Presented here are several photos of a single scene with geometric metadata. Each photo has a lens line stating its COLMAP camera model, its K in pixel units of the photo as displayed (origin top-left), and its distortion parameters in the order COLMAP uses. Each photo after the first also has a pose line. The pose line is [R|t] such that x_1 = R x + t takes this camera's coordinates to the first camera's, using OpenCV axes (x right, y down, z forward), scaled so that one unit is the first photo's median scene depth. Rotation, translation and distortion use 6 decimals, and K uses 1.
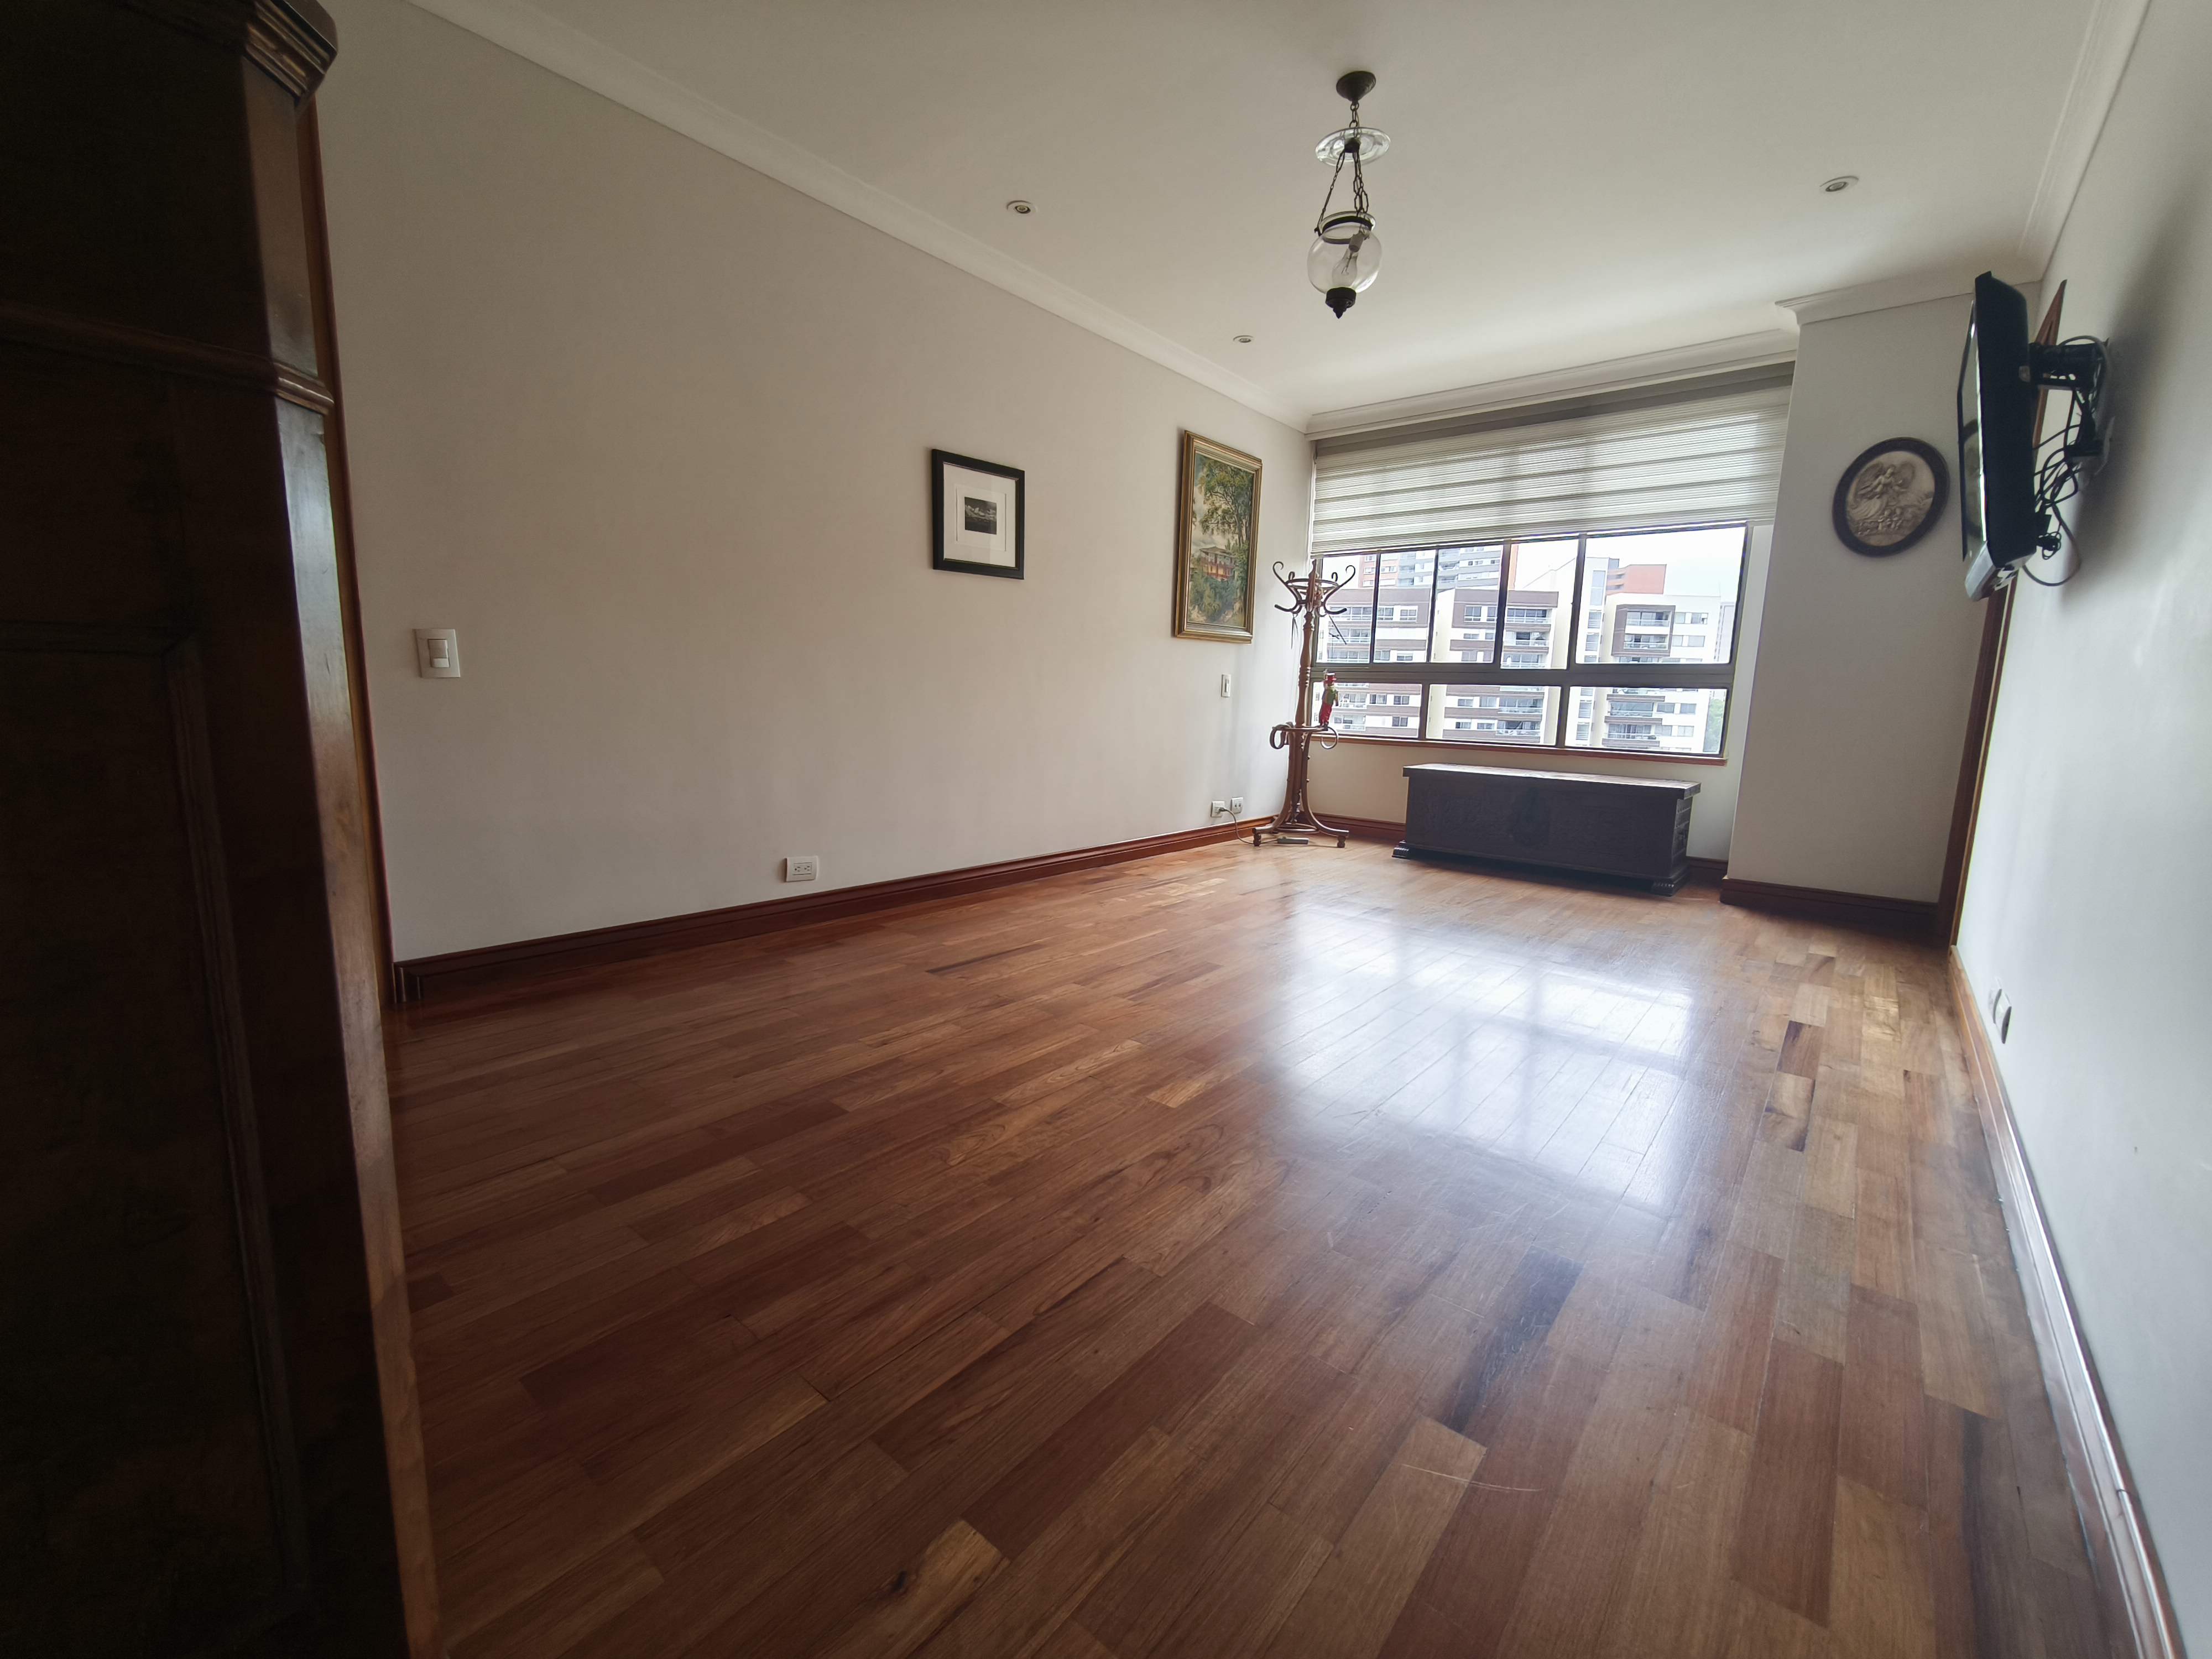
lens RADIAL K [[914.8, 0, 1102.1], [0, 914.8, 829.8], [0, 0, 1]] dist [-0.000152, 0.000225]
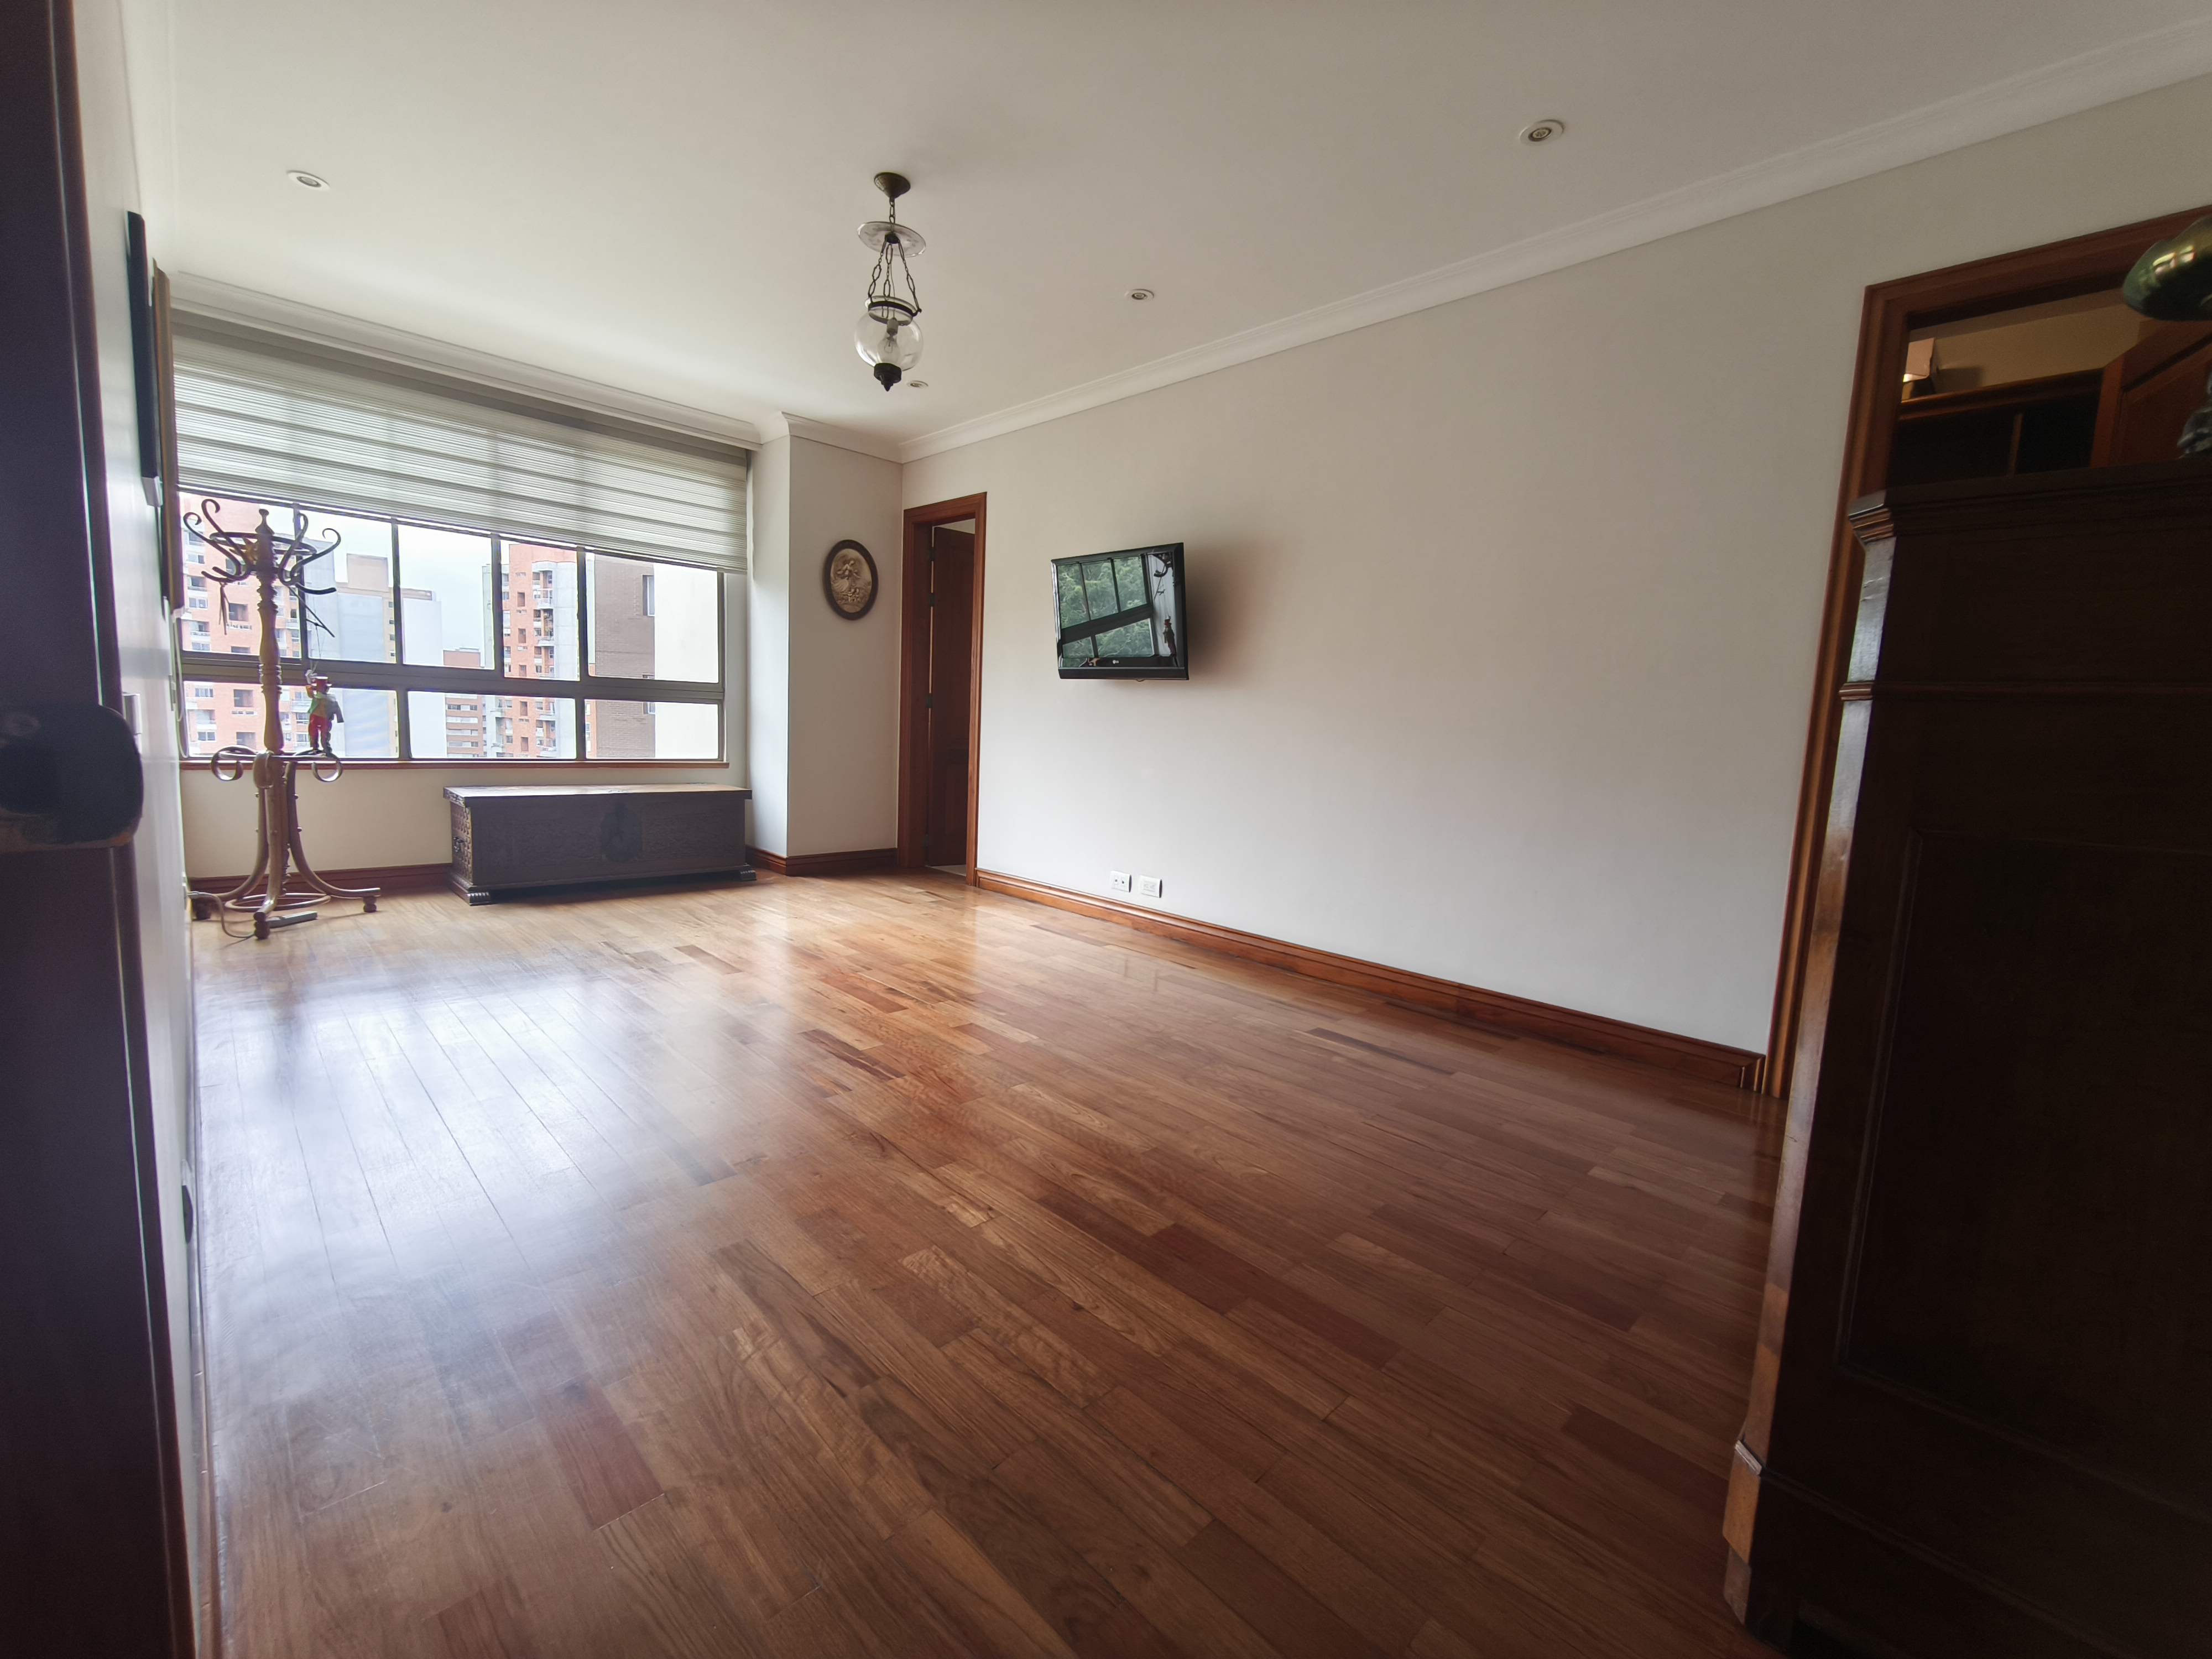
lens RADIAL K [[914.8, 0, 1102.1], [0, 914.8, 829.8], [0, 0, 1]] dist [-0.000152, 0.000225]
pose [[0.099193, -0.139495, 0.985242, -0.457572], [0.108311, 0.985756, 0.128663, -0.088131], [-0.989156, 0.093950, 0.112889, 0.366465]]
